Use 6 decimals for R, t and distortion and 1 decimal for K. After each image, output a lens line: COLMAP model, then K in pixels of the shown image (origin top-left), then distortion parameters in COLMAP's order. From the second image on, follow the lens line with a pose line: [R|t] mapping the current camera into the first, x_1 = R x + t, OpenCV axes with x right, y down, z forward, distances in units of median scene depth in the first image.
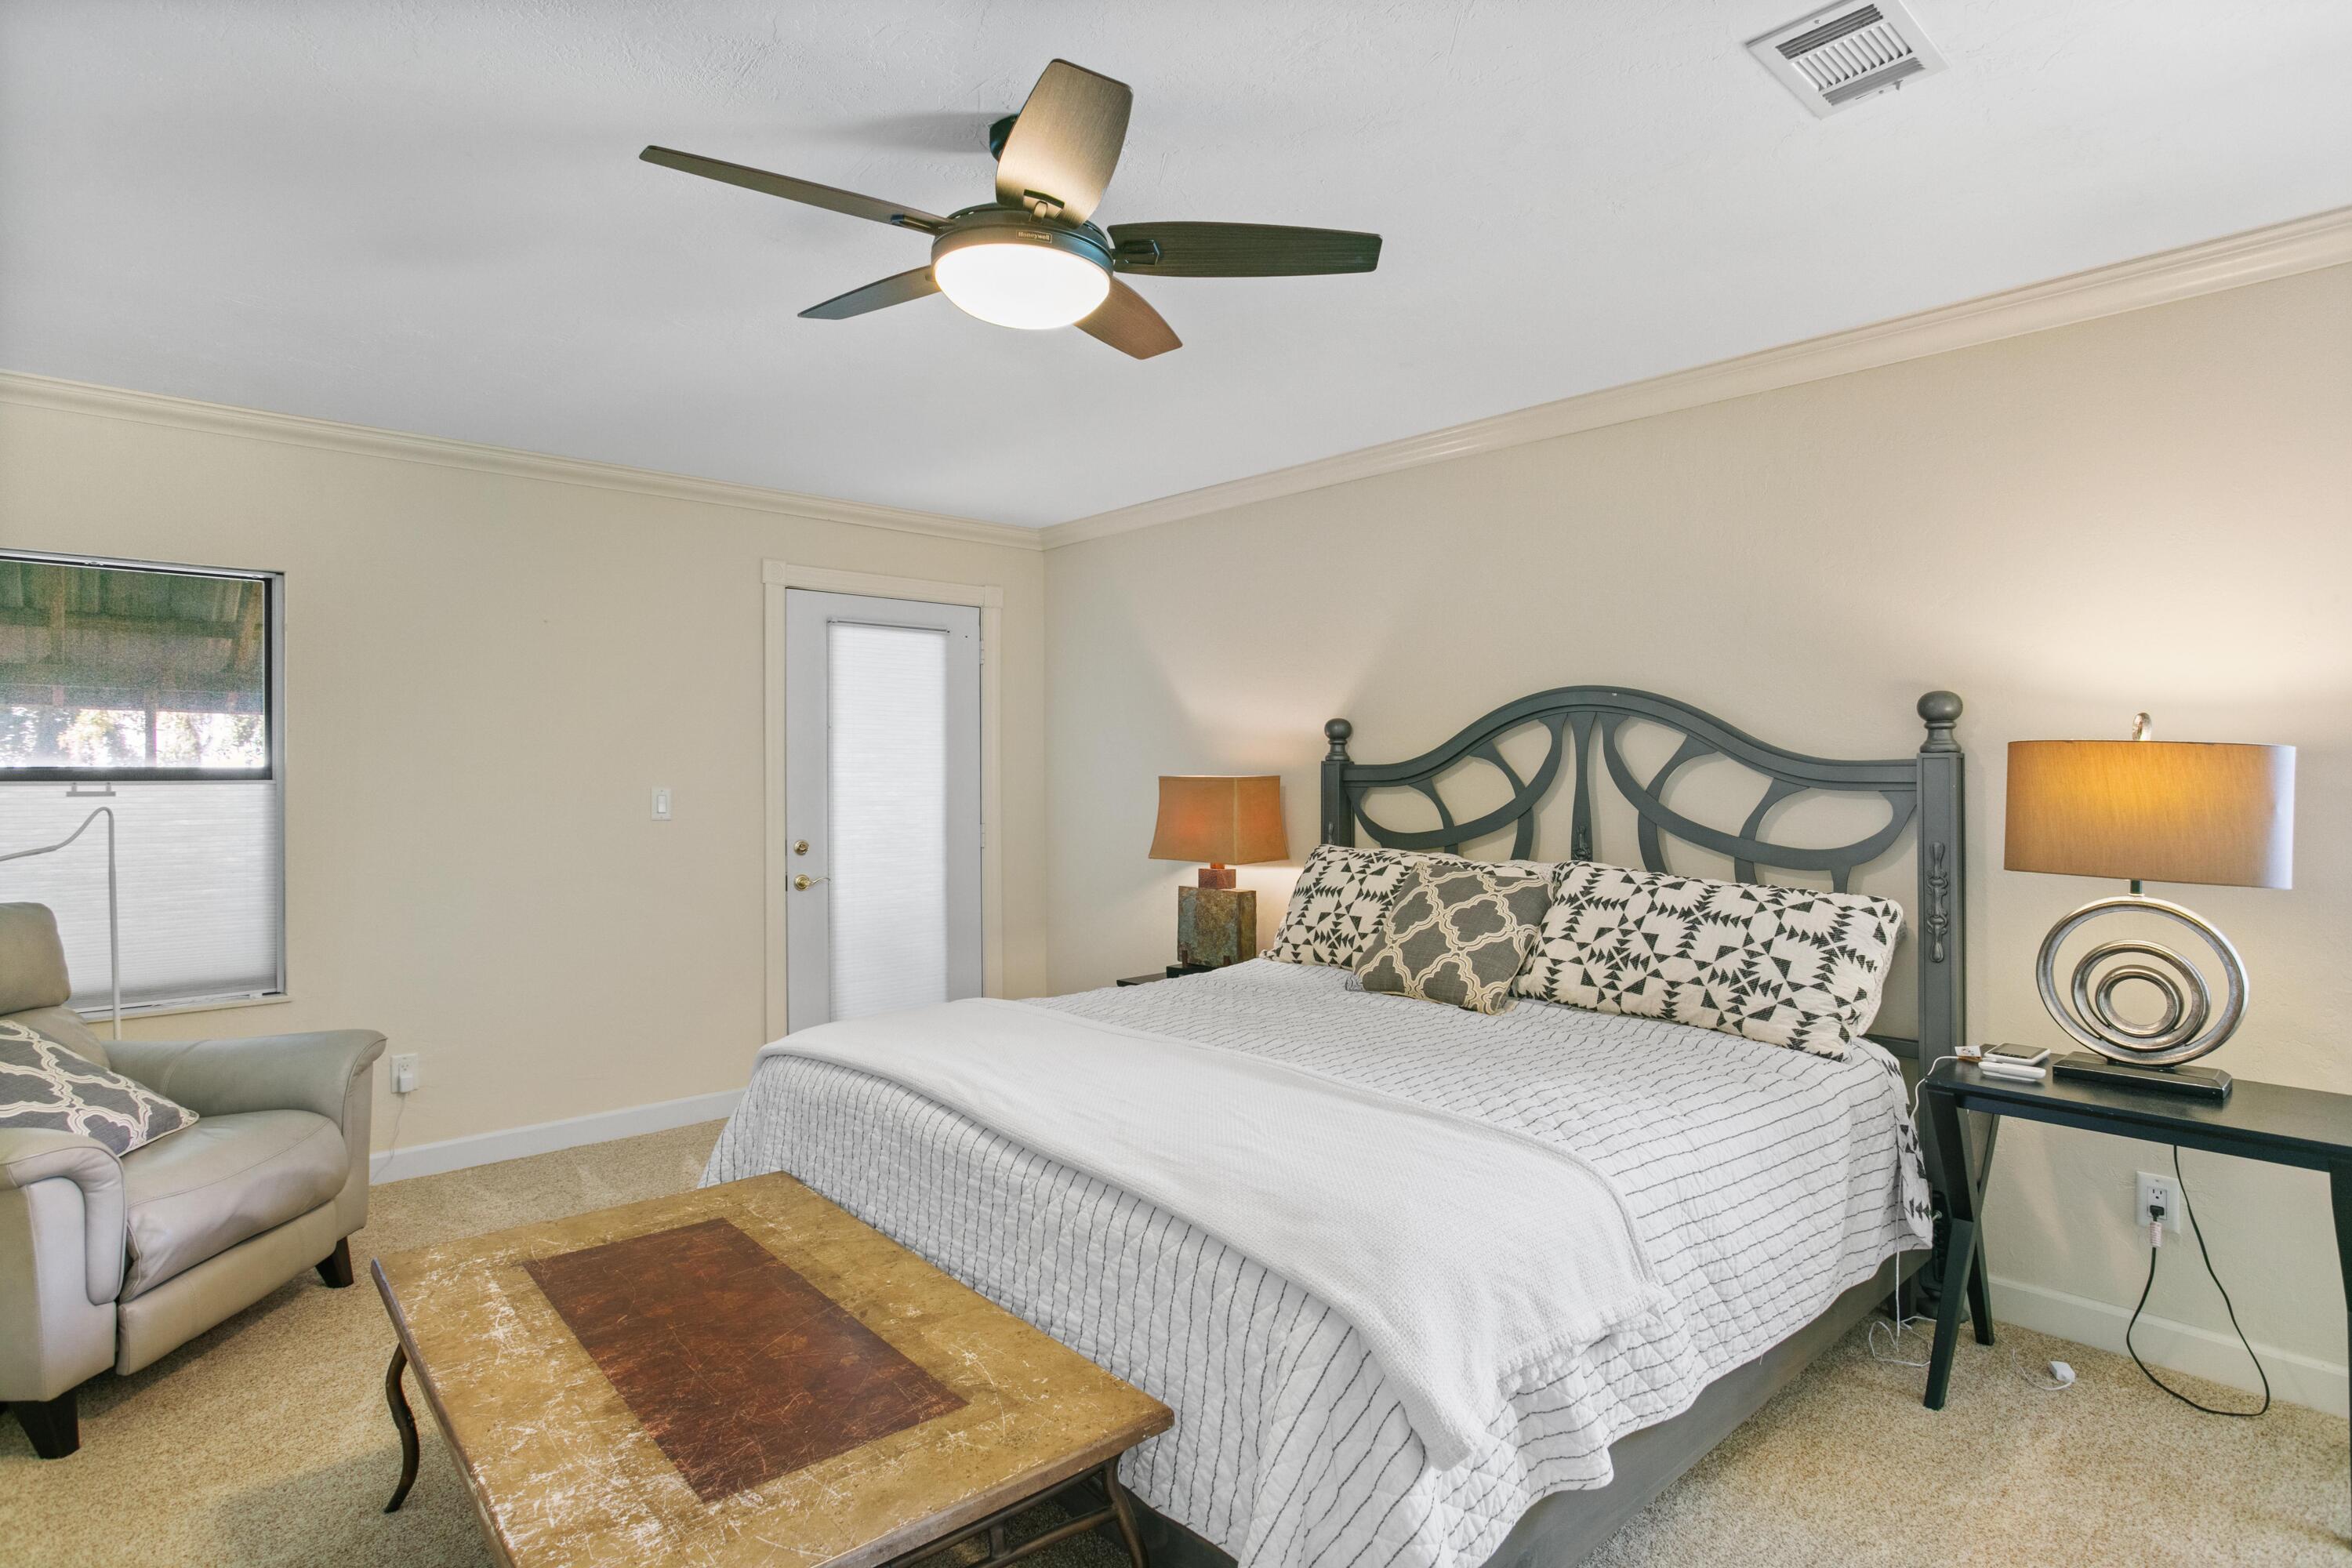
lens RADIAL K [[1222.1, 0, 1175.0], [0, 1222.1, 799.3], [0, 0, 1]] dist [-0.059782, 0.028858]
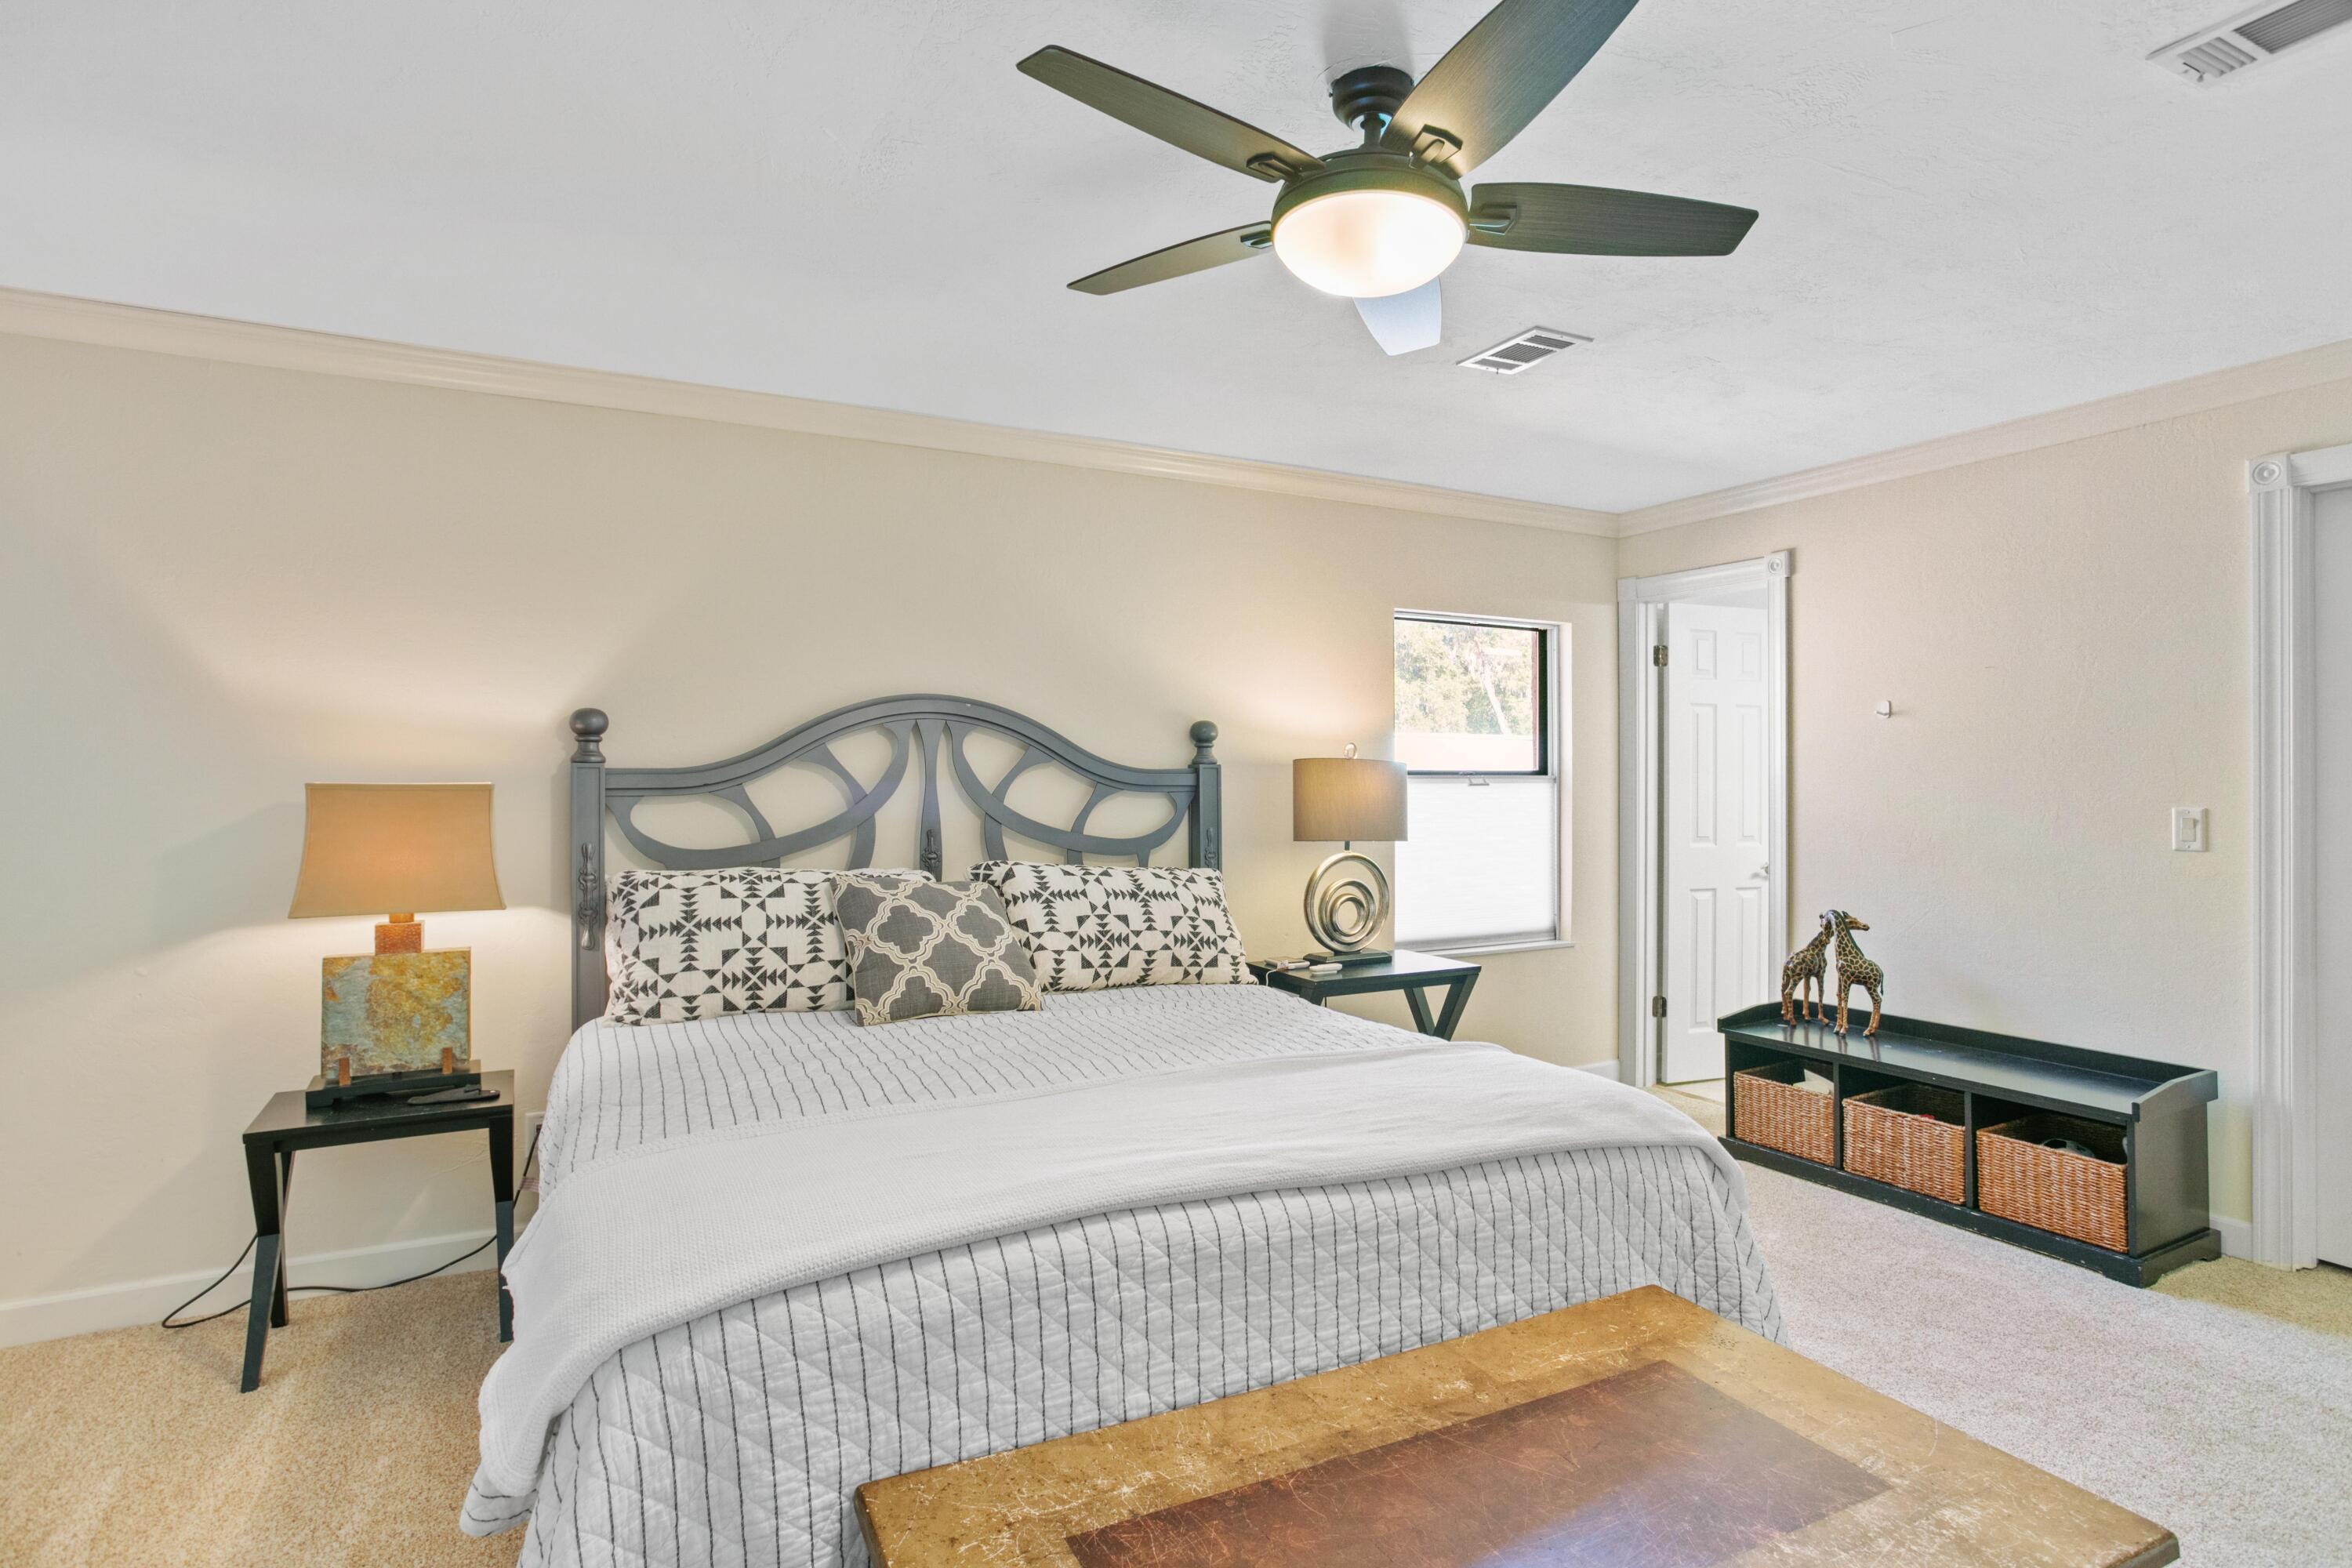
lens RADIAL K [[1222.1, 0, 1175.0], [0, 1222.1, 799.3], [0, 0, 1]] dist [-0.059782, 0.028858]
pose [[0.250795, -0.012062, 0.967965, -0.720841], [0.020270, 0.999769, 0.007207, -0.008900], [-0.967828, 0.017813, 0.250981, 0.628324]]
